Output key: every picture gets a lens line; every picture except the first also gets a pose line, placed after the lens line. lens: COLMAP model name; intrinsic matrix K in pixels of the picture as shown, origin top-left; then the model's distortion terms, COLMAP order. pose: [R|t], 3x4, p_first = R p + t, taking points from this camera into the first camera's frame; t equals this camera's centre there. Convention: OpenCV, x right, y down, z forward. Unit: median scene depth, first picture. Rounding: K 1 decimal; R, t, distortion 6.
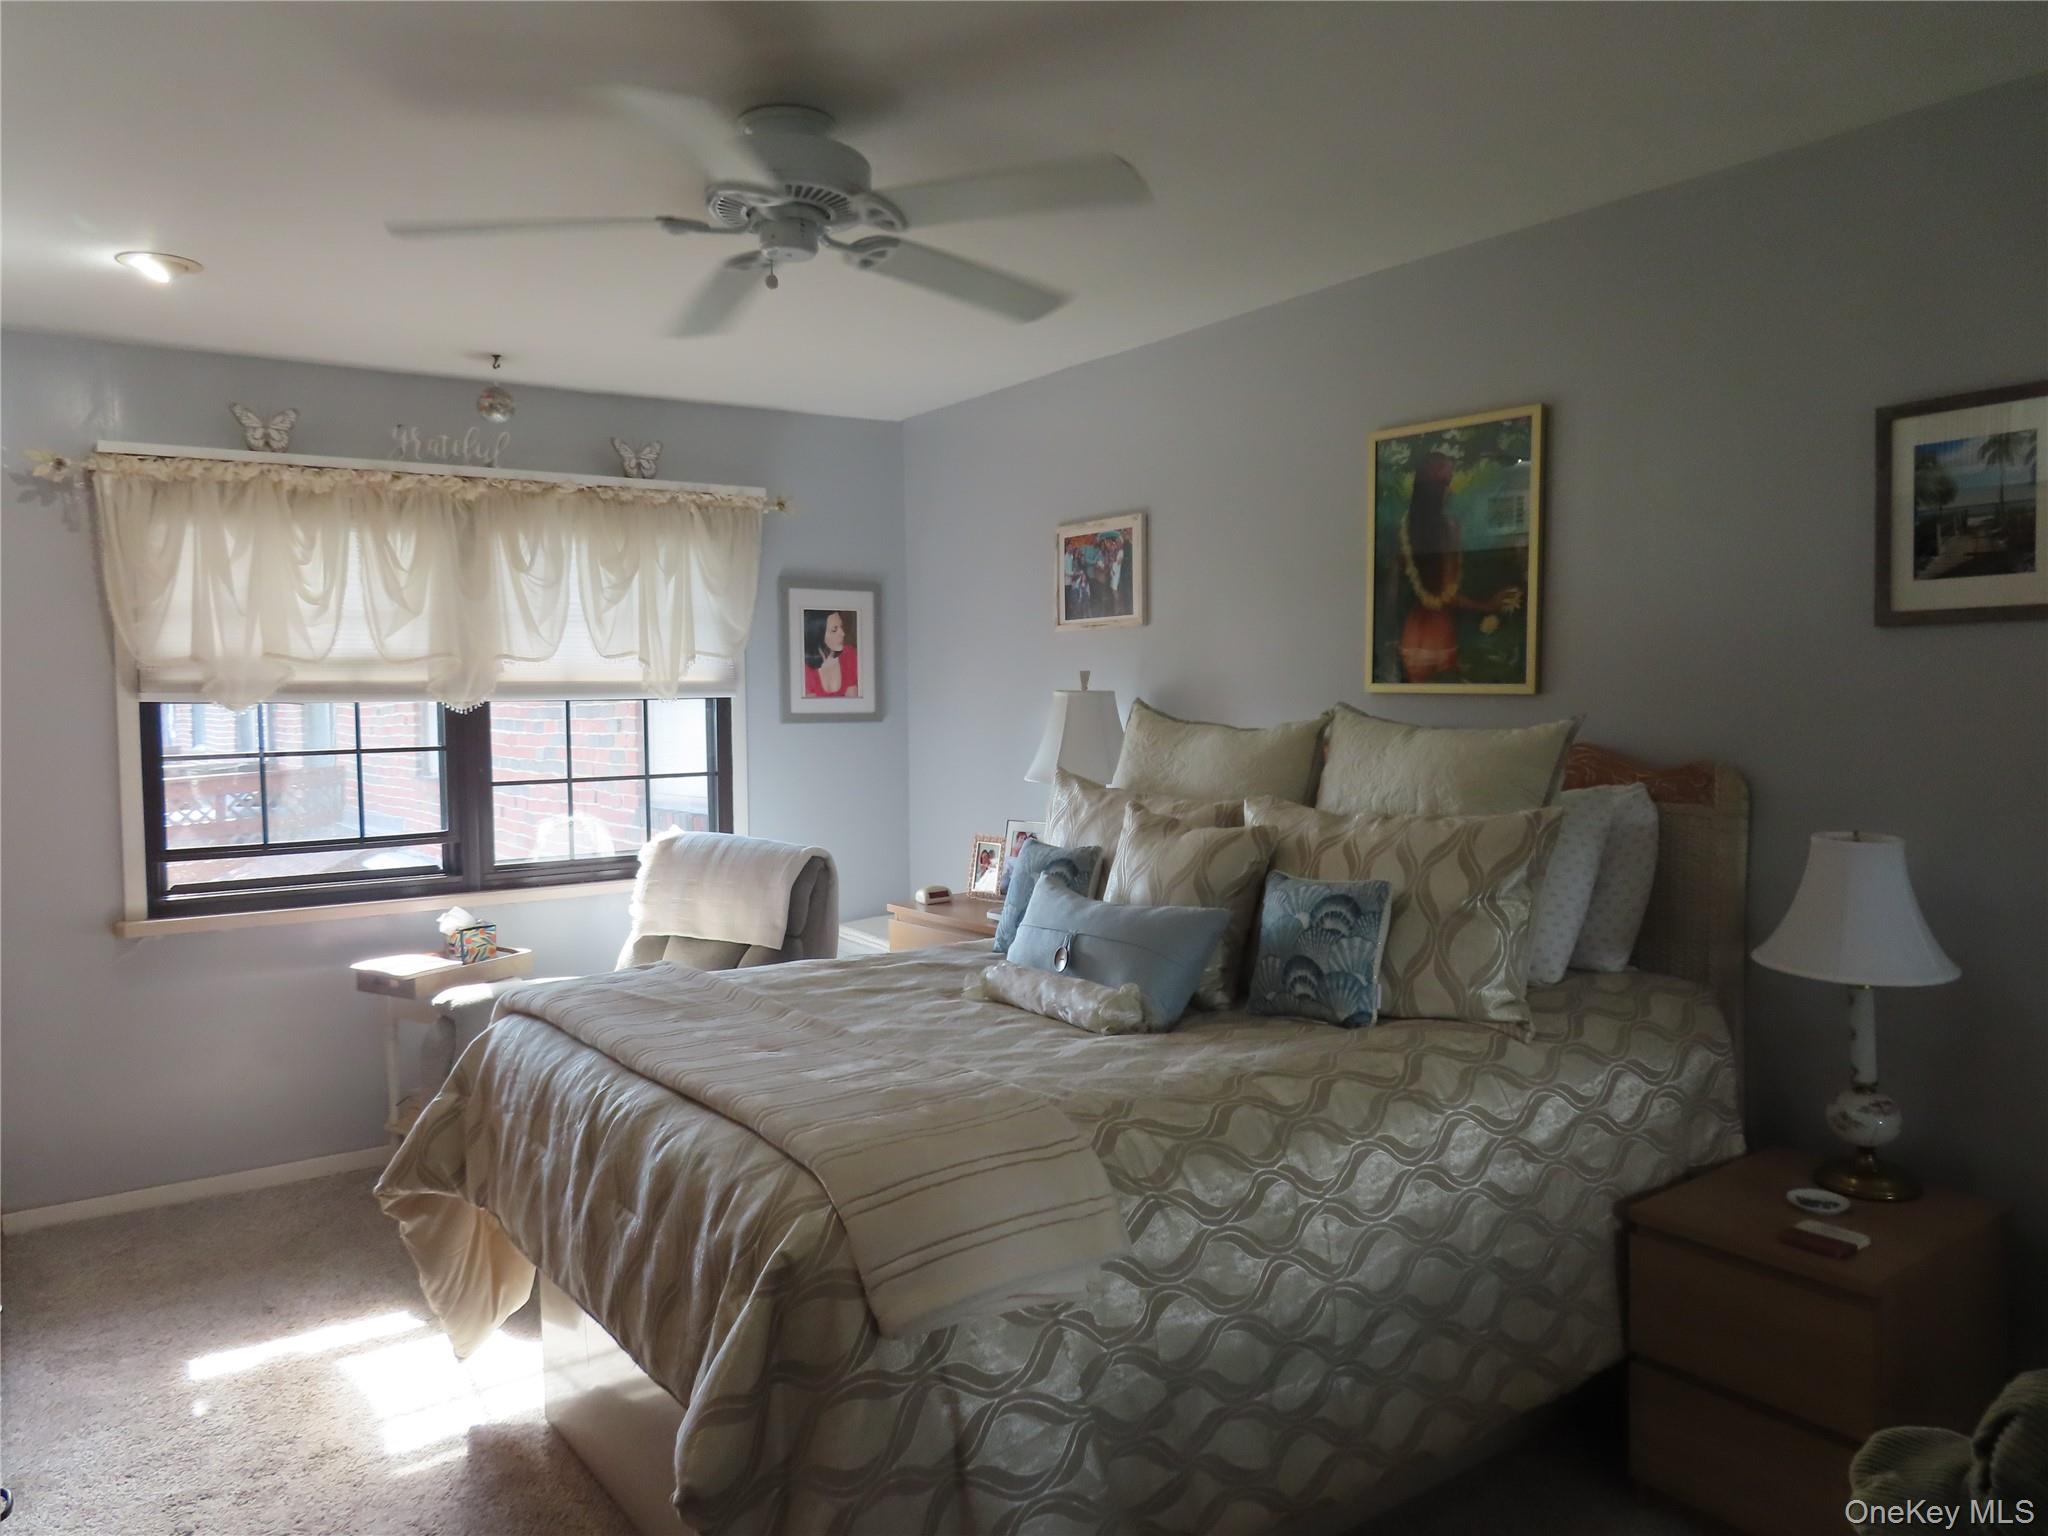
lens RADIAL K [[1467.0, 0, 1010.1], [0, 1467.0, 772.9], [0, 0, 1]] dist [-0.012033, 0.009915]
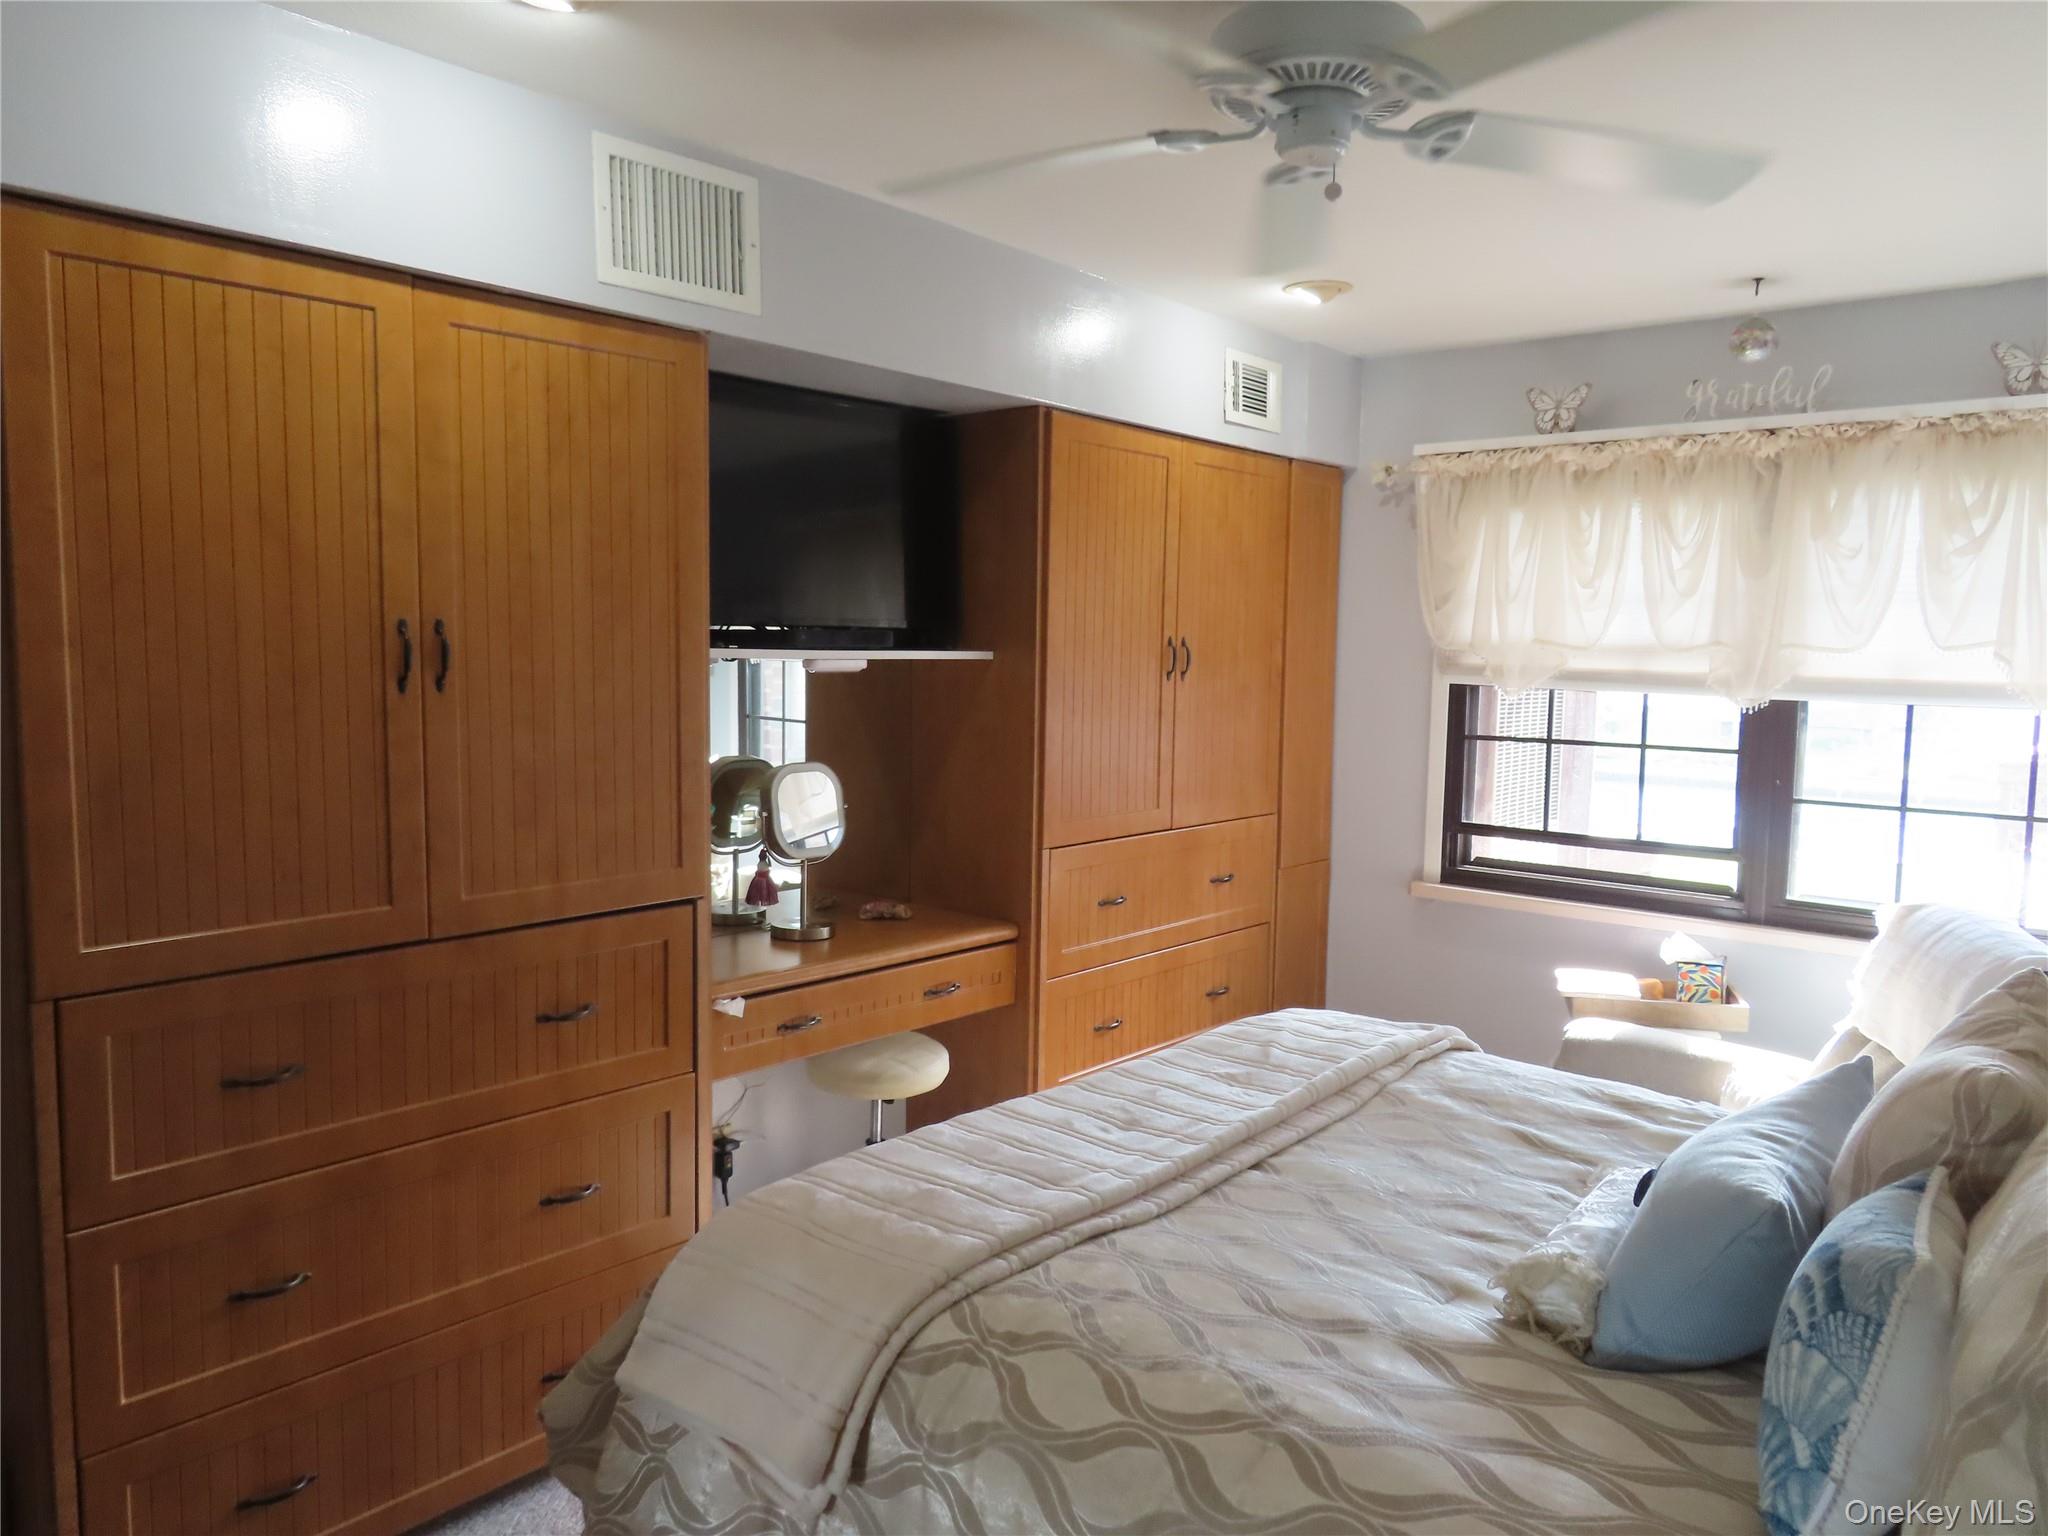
lens RADIAL K [[1467.0, 0, 1015.5], [0, 1467.0, 772.5], [0, 0, 1]] dist [-0.012033, 0.009915]
pose [[0.253511, 0.100736, -0.962073, 0.346835], [-0.075130, 0.993609, 0.084241, -0.047100], [0.964411, 0.050925, 0.259459, 0.389180]]
